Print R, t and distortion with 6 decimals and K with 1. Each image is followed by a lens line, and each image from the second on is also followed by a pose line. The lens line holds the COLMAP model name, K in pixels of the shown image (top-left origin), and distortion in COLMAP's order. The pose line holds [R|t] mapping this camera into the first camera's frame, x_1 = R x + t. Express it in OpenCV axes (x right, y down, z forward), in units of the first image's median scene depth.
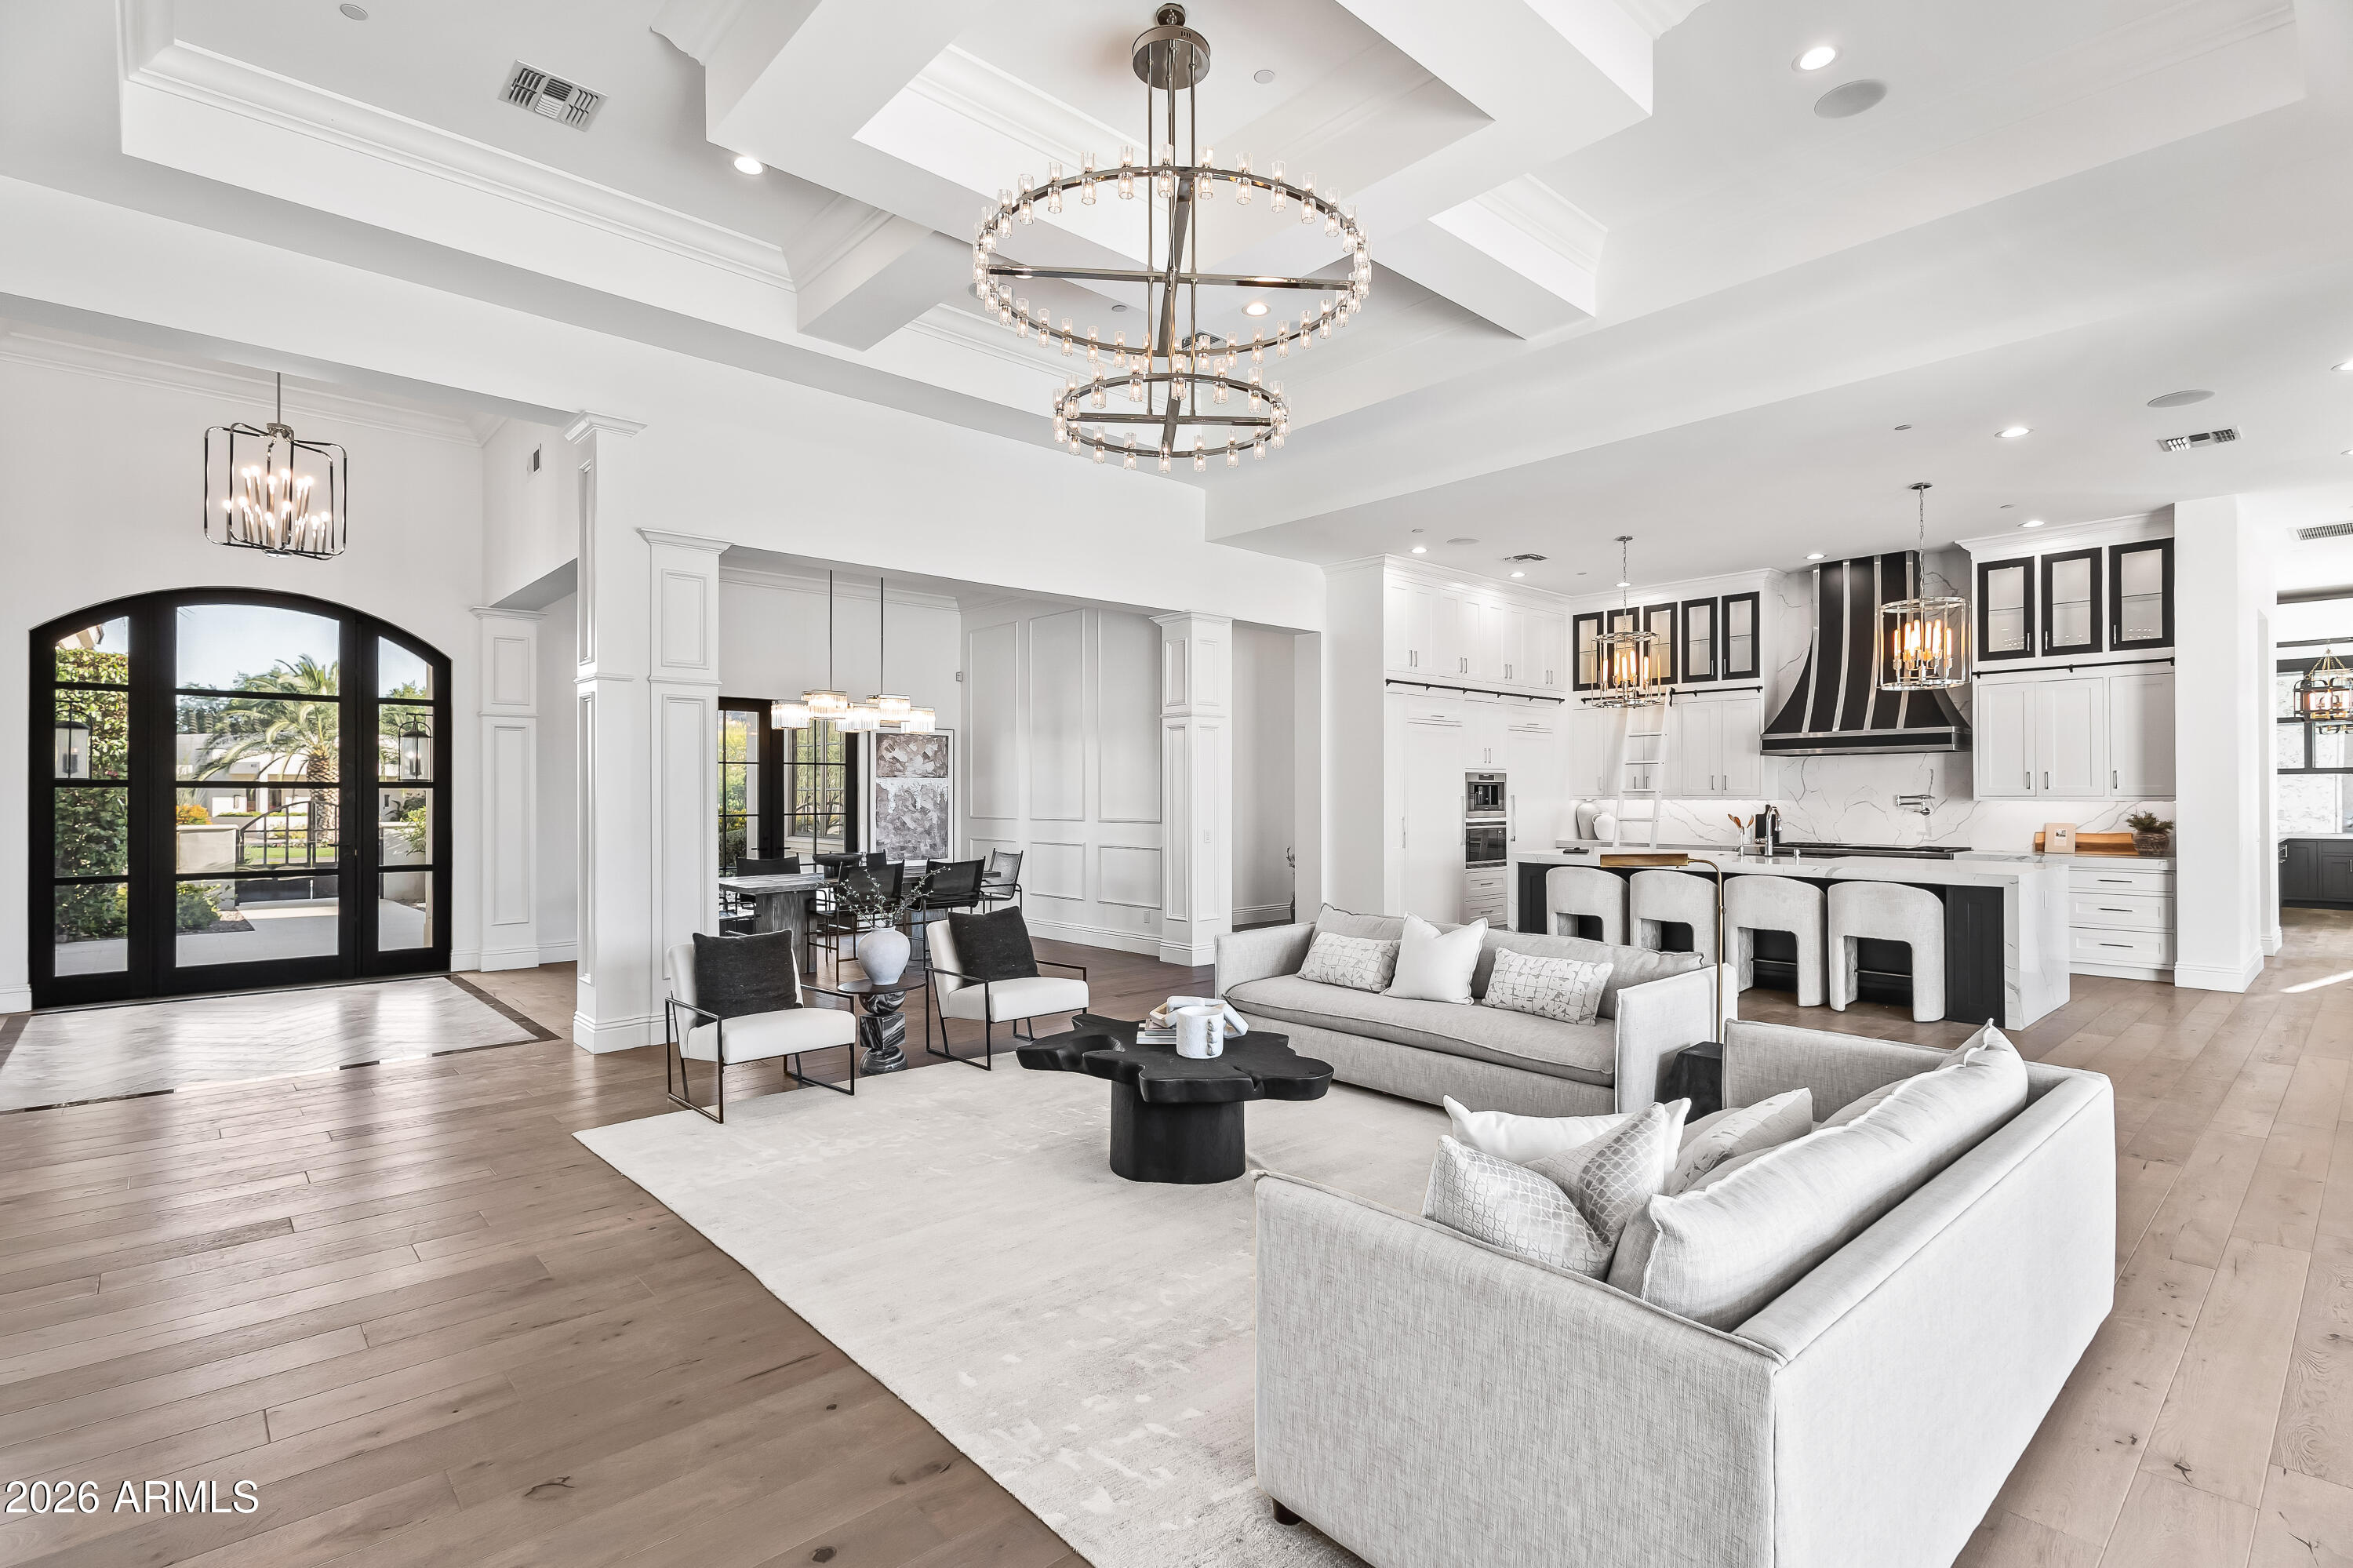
lens RADIAL K [[1107.2, 0, 1169.1], [0, 1107.2, 790.4], [0, 0, 1]] dist [-0.000499, -0.000377]
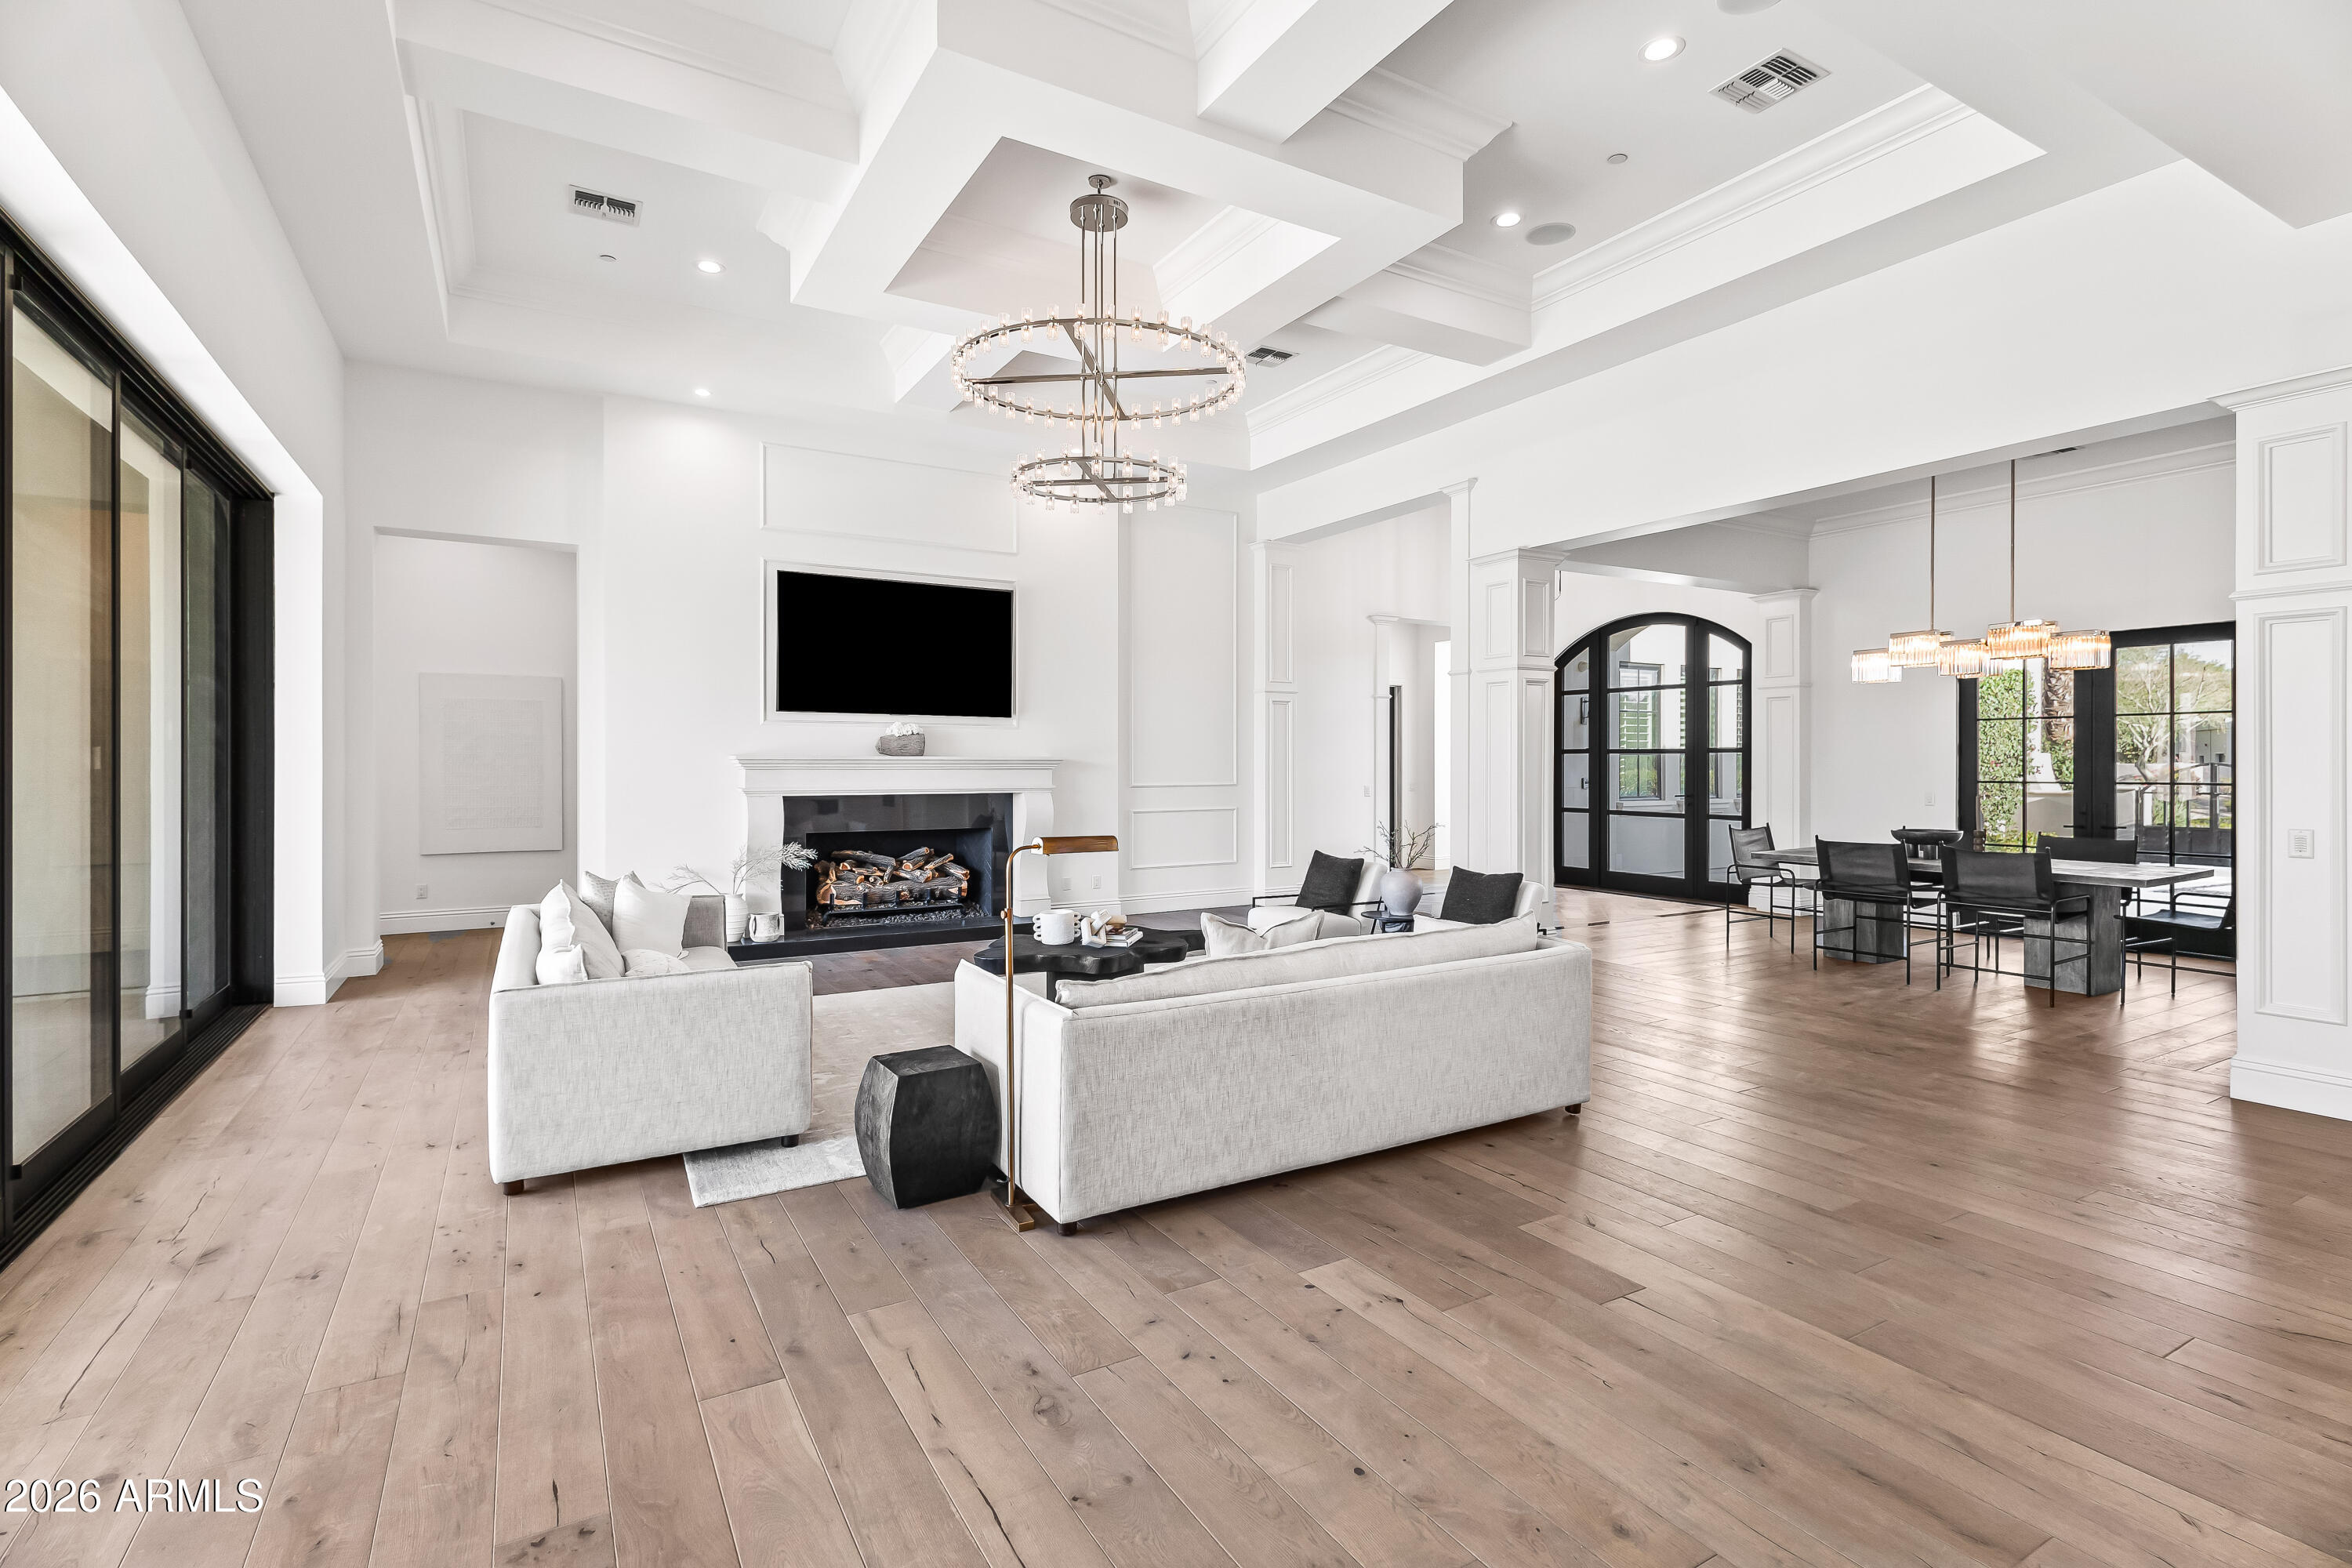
lens RADIAL K [[1111.9, 0, 1192.2], [0, 1111.9, 783.7], [0, 0, 1]] dist [0.004082, -0.000618]
pose [[-0.186006, 0.020001, -0.982345, 0.651288], [0.007645, 0.999792, 0.018908, 0.005008], [0.982519, -0.003993, -0.186120, 0.656199]]
